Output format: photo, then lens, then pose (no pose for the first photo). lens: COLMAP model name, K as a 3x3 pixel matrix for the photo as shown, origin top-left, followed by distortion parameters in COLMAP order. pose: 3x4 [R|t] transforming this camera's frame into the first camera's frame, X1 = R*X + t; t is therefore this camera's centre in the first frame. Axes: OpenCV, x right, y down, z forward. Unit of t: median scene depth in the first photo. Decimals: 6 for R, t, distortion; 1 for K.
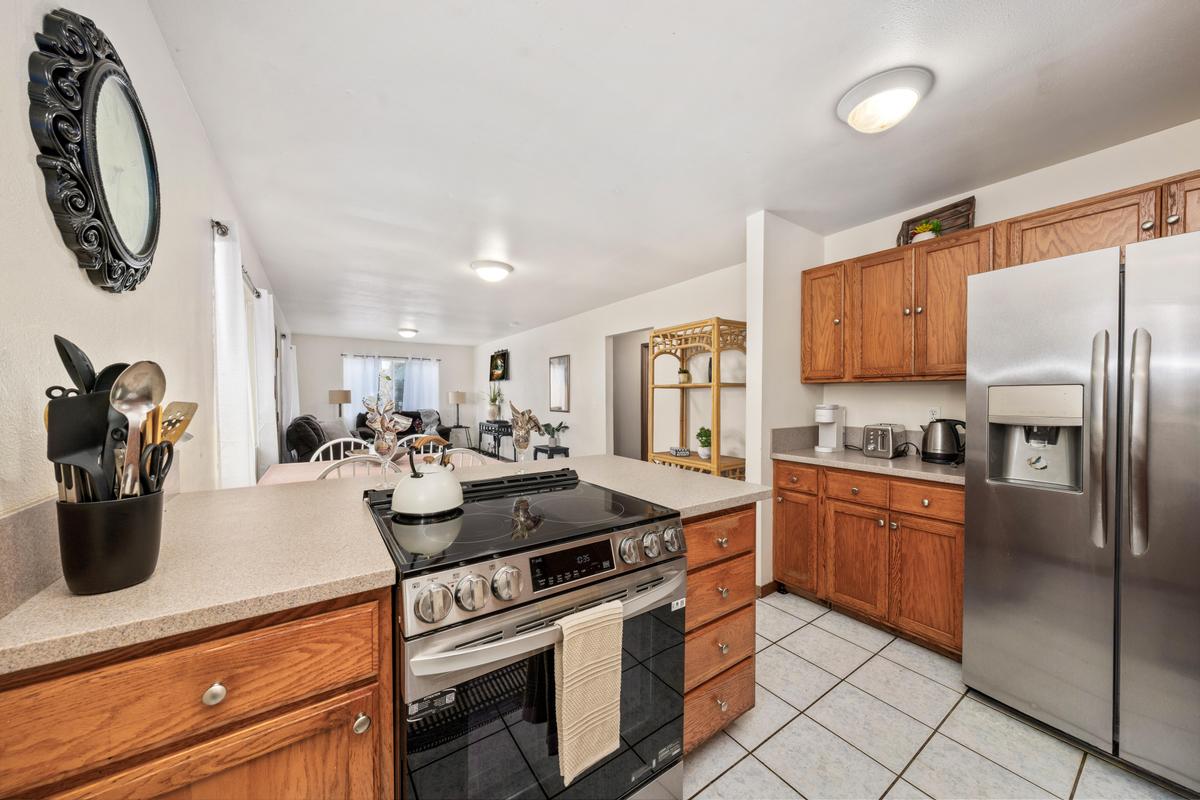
lens RADIAL K [[414.6, 0, 594.8], [0, 414.6, 400.0], [0, 0, 1]] dist [-0.004678, 0.000166]
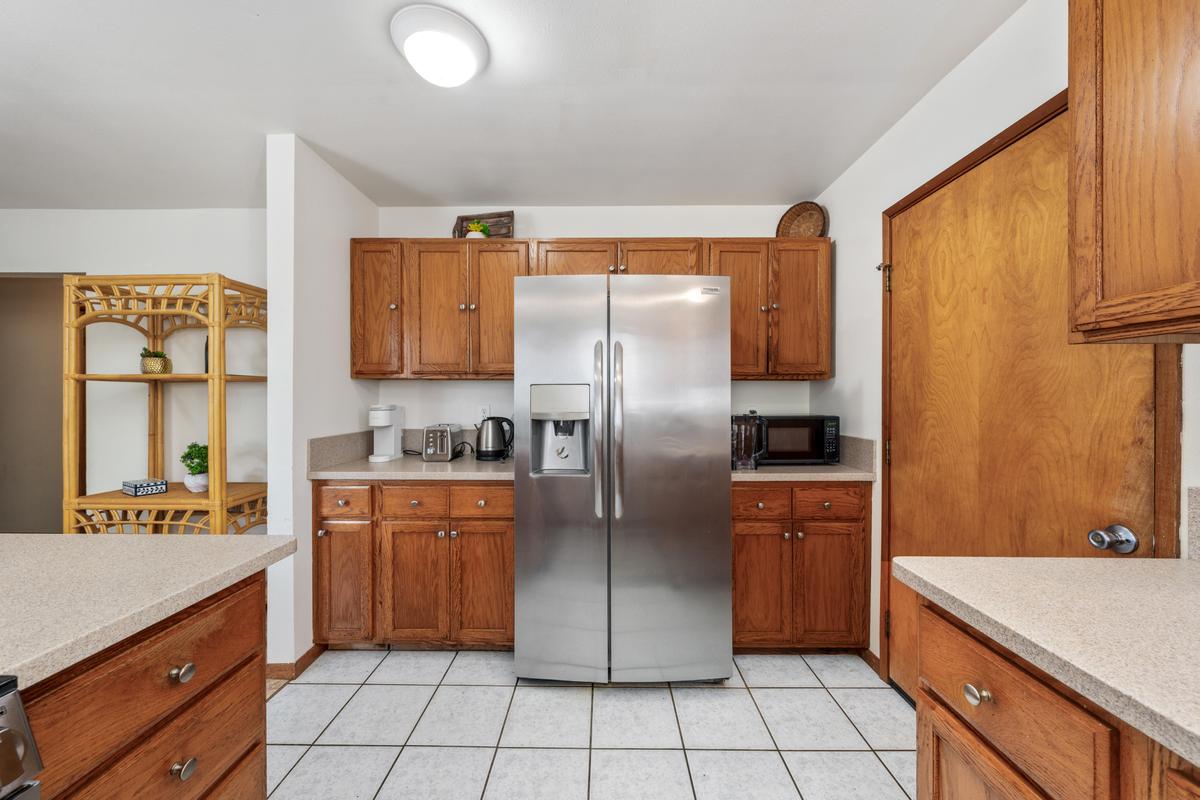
lens RADIAL K [[443.3, 0, 603.0], [0, 443.3, 397.9], [0, 0, 1]] dist [-0.002328, 0.000119]
pose [[0.569473, -0.005300, 0.821993, 0.089263], [0.008693, 0.999962, 0.000425, 0.001275], [-0.821964, 0.006903, 0.569497, 0.141849]]
